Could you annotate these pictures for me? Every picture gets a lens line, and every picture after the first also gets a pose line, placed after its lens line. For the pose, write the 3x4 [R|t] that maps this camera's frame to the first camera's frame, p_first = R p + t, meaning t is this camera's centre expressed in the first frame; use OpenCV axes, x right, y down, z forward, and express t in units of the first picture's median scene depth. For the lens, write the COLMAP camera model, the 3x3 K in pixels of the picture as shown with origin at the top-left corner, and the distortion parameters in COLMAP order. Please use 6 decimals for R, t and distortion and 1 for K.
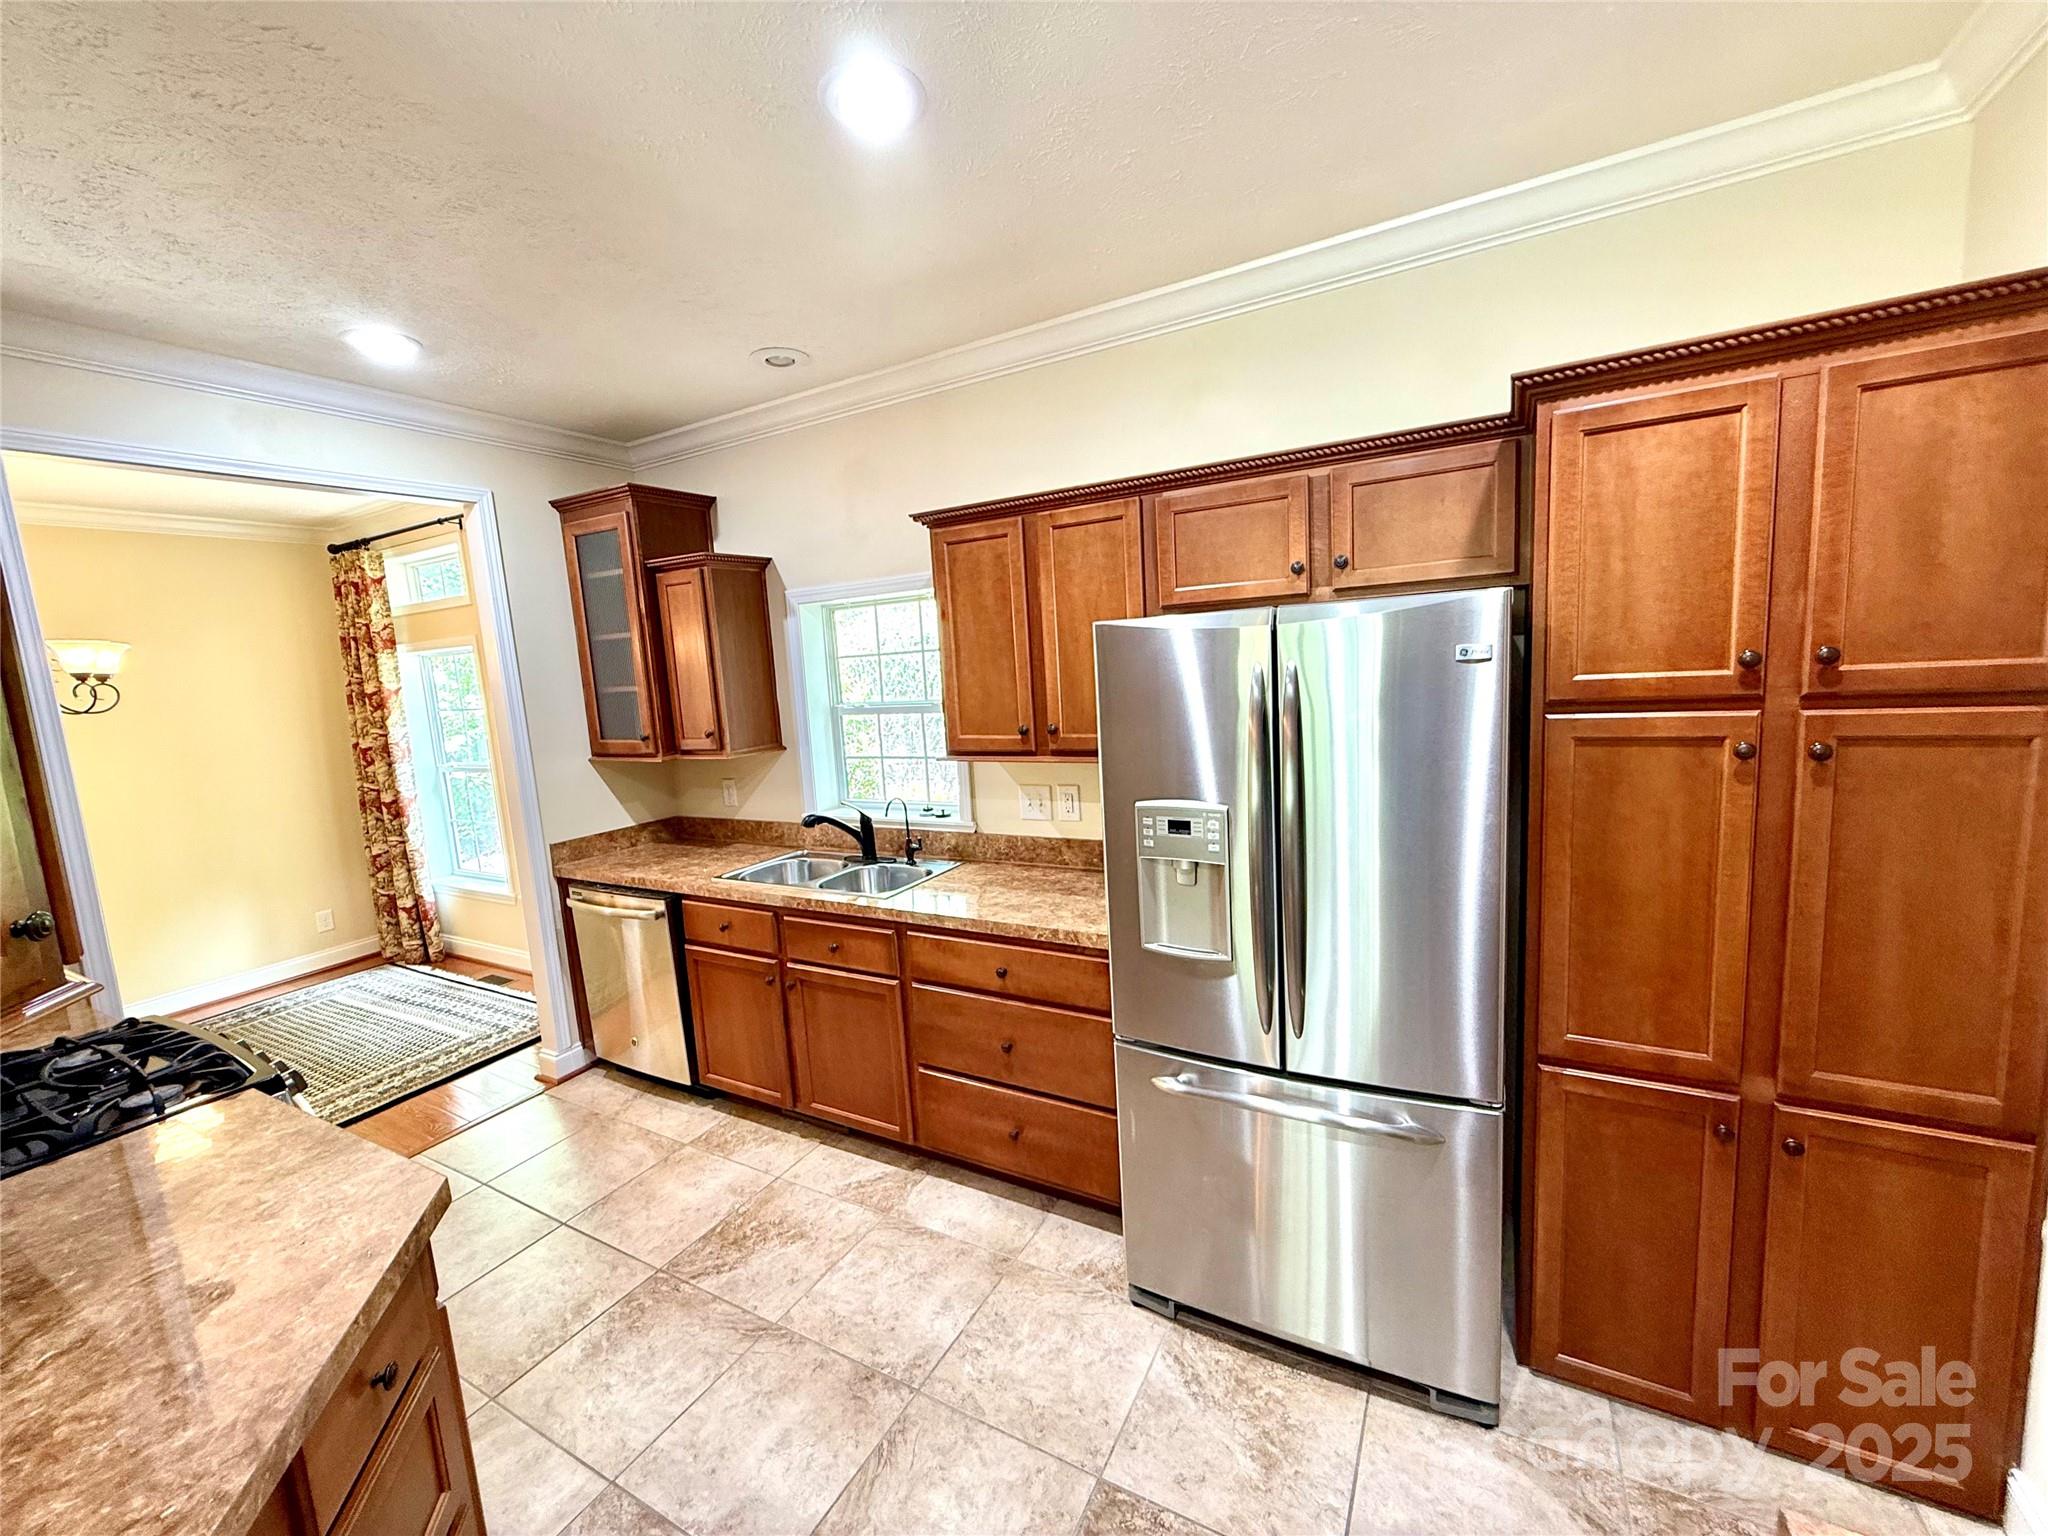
lens RADIAL K [[817.7, 0, 1018.7], [0, 817.7, 770.2], [0, 0, 1]] dist [0.001812, -0.000573]
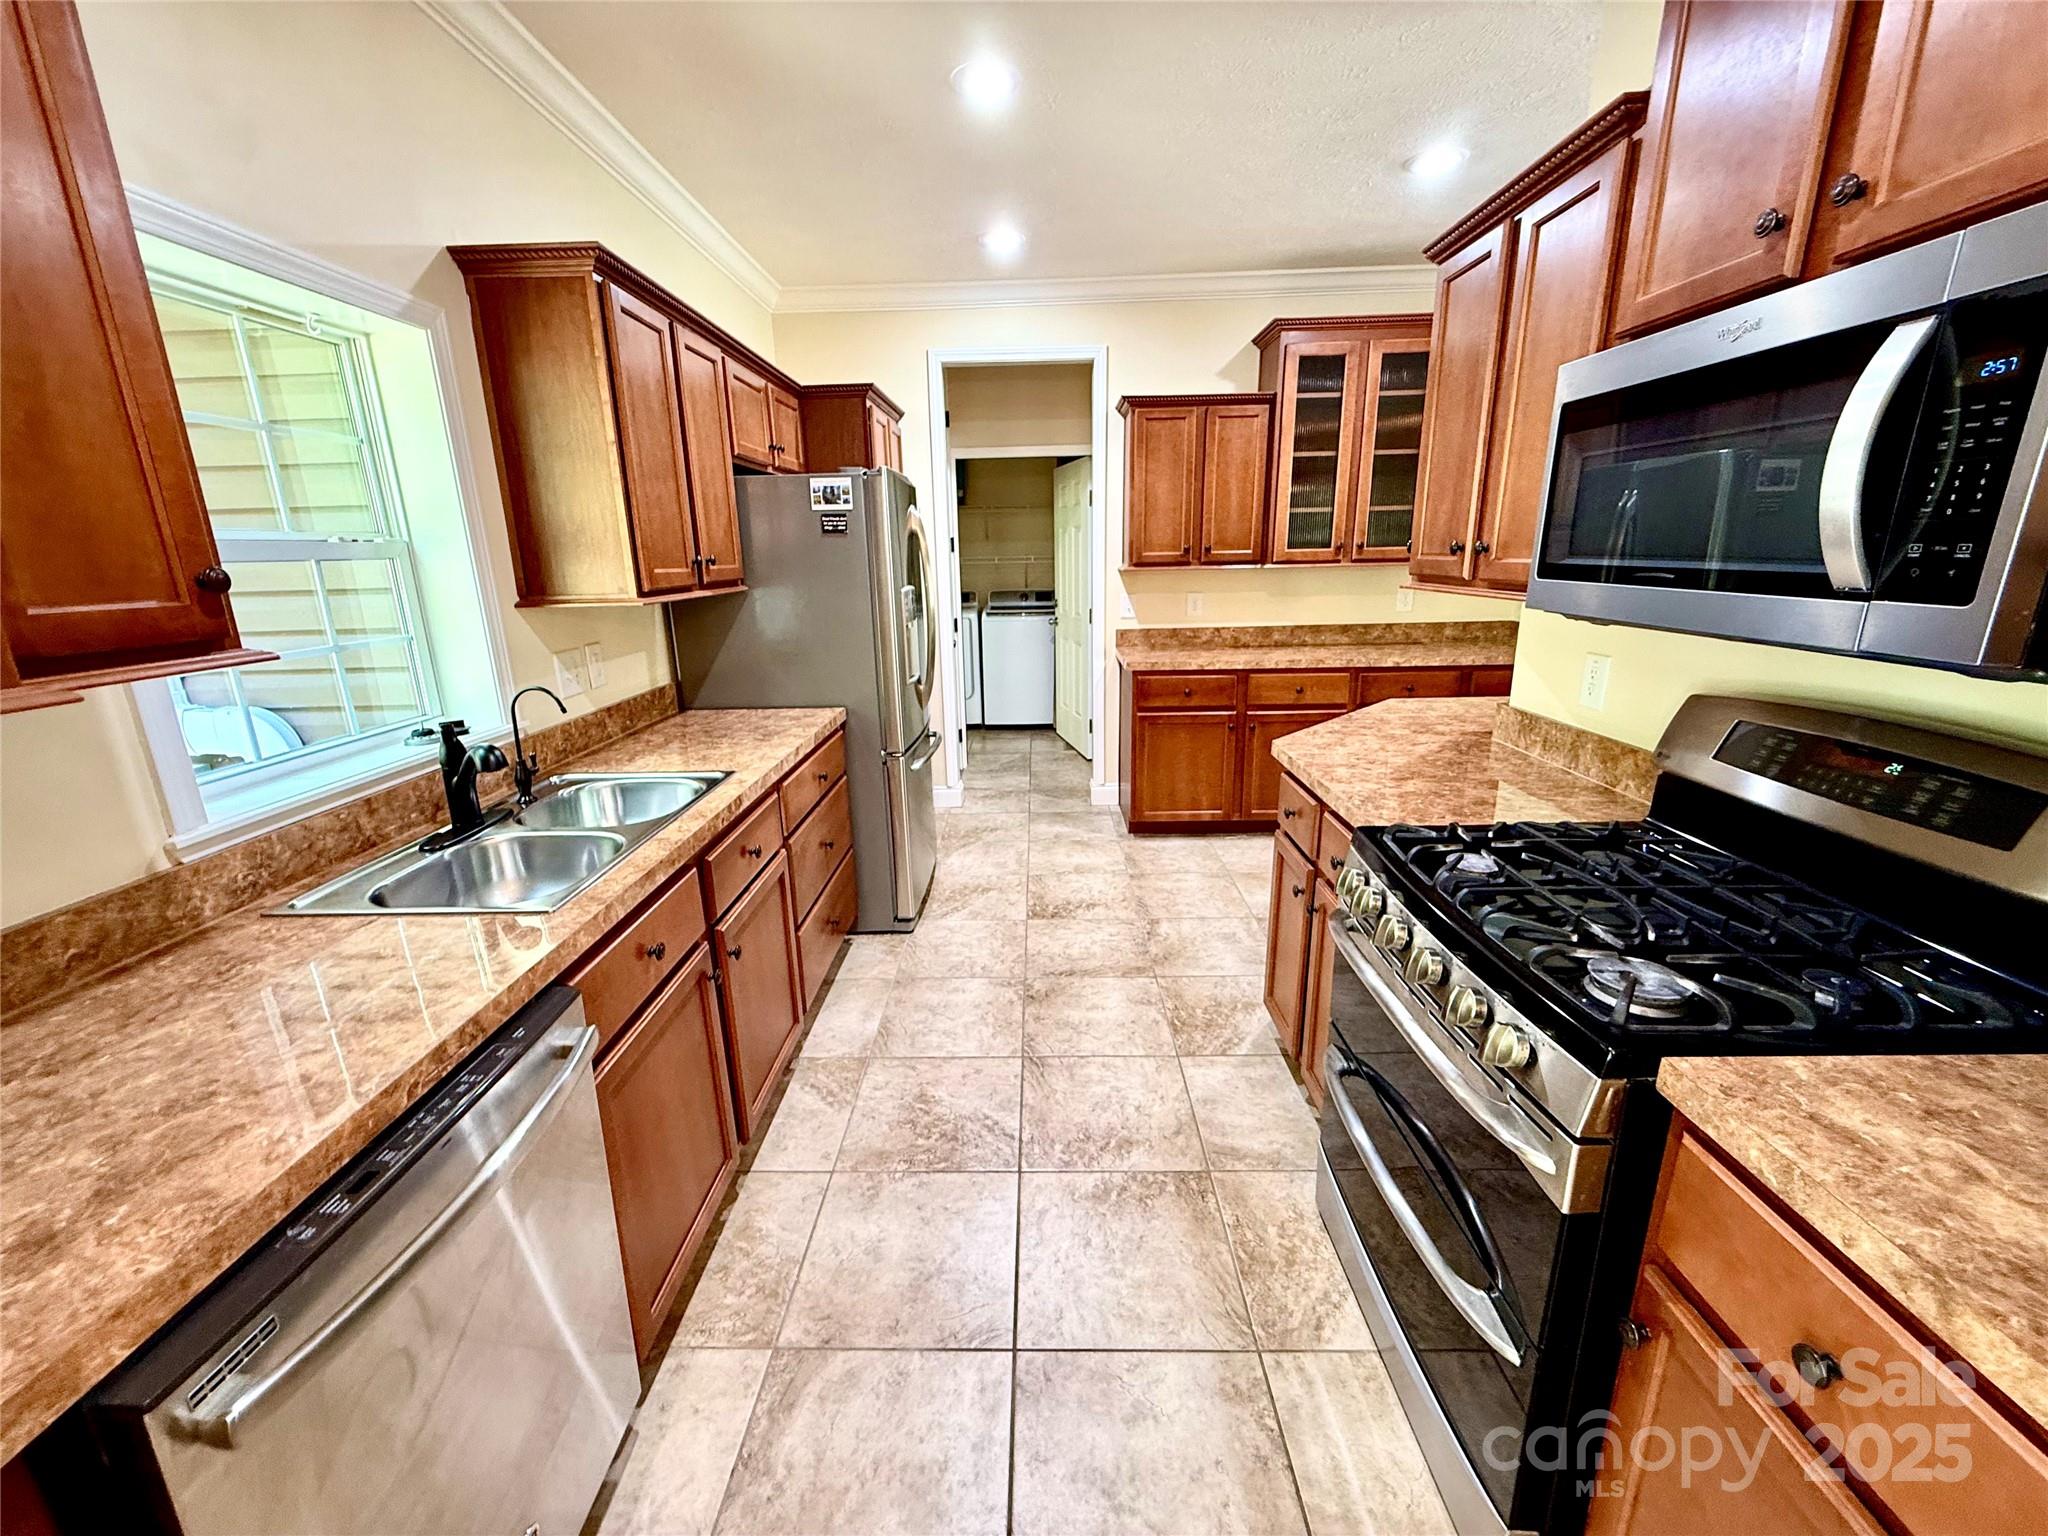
lens RADIAL K [[817.7, 0, 1019.9], [0, 817.7, 769.8], [0, 0, 1]] dist [0.001812, -0.000573]
pose [[-0.470723, -0.164158, 0.866875, -1.262026], [0.165159, 0.948774, 0.269351, -0.016592], [-0.866685, 0.269962, -0.419498, 1.417380]]
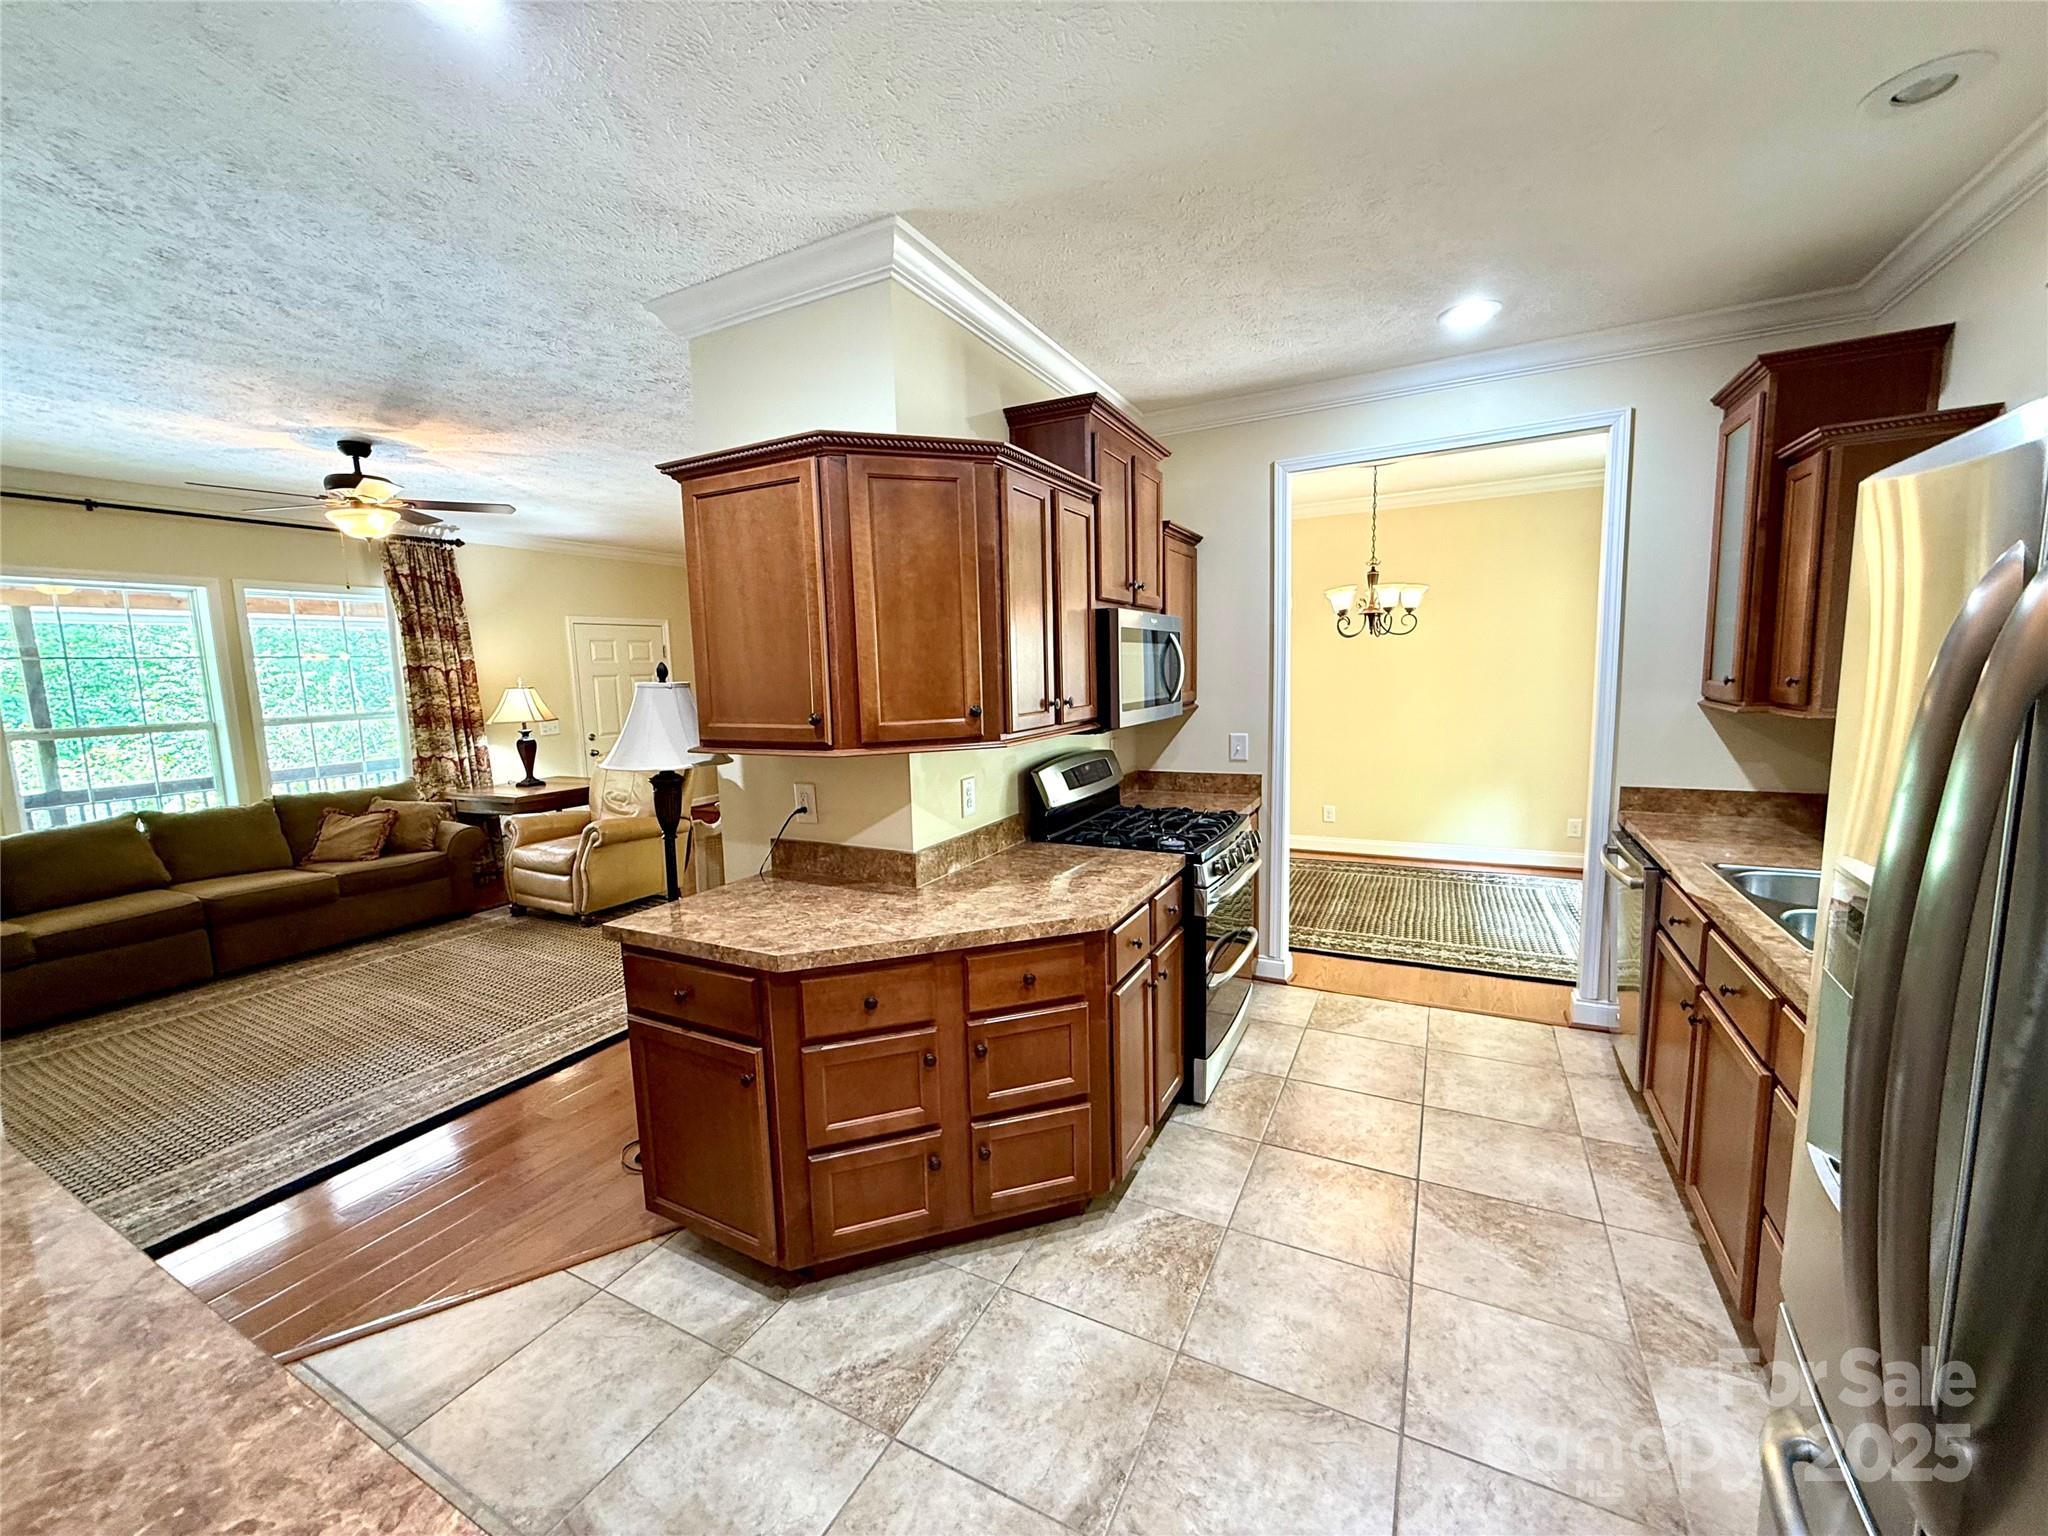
lens RADIAL K [[817.7, 0, 1021.4], [0, 817.7, 769.7], [0, 0, 1]] dist [0.001812, -0.000573]
pose [[0.033129, 0.184328, -0.982306, 0.540005], [-0.104731, 0.978075, 0.180001, -0.041814], [0.993949, 0.096915, 0.051708, 0.446095]]
